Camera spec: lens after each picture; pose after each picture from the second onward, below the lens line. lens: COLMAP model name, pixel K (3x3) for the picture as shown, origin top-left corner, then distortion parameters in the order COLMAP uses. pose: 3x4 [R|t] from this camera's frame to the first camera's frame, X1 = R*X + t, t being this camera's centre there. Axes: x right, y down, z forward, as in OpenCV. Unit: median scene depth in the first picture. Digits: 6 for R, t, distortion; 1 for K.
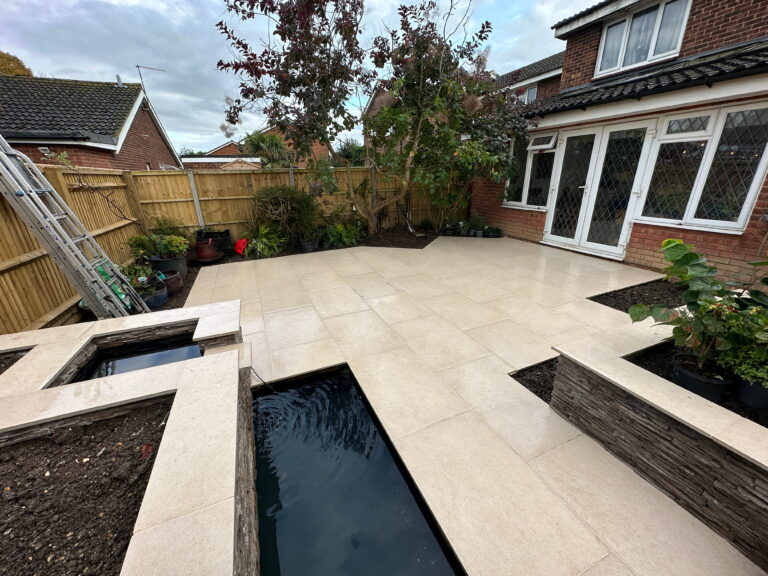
lens RADIAL K [[304.1, 0, 385.3], [0, 304.1, 284.9], [0, 0, 1]] dist [0.001785, 0.000444]
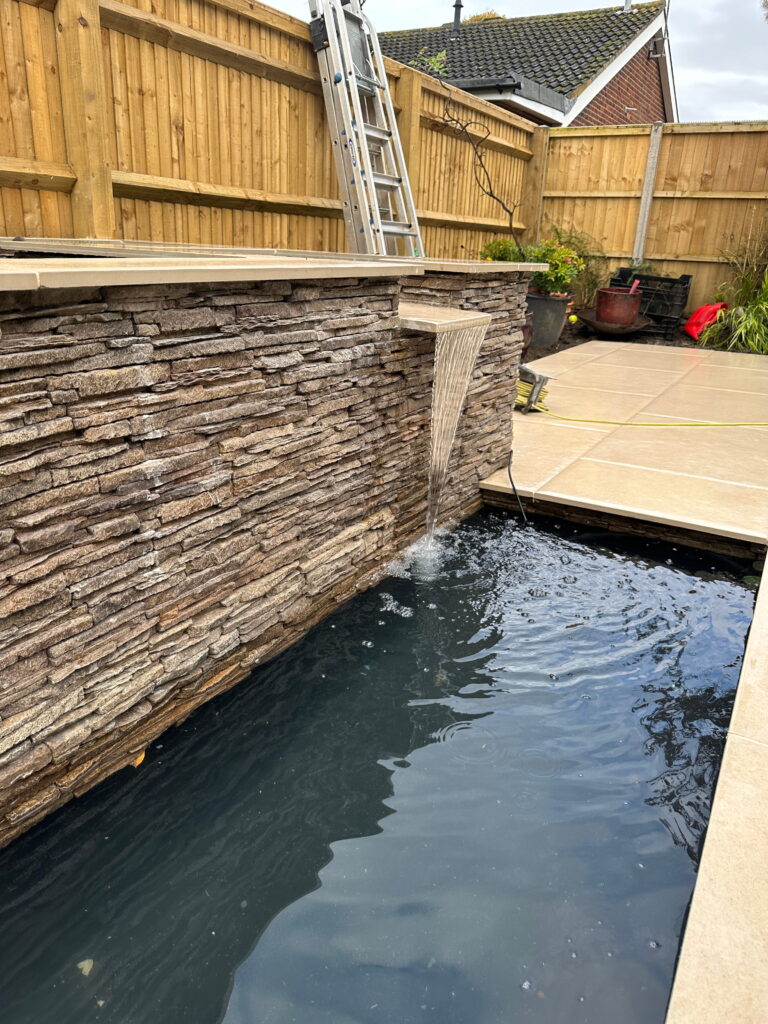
lens RADIAL K [[735.2, 0, 383.7], [0, 735.2, 509.2], [0, 0, 1]] dist [0.023964, -0.032827]
pose [[0.585608, 0.313868, -0.747362, 0.076561], [-0.325796, 0.935381, 0.137548, 0.112185], [0.742240, 0.162939, 0.650023, 0.125949]]
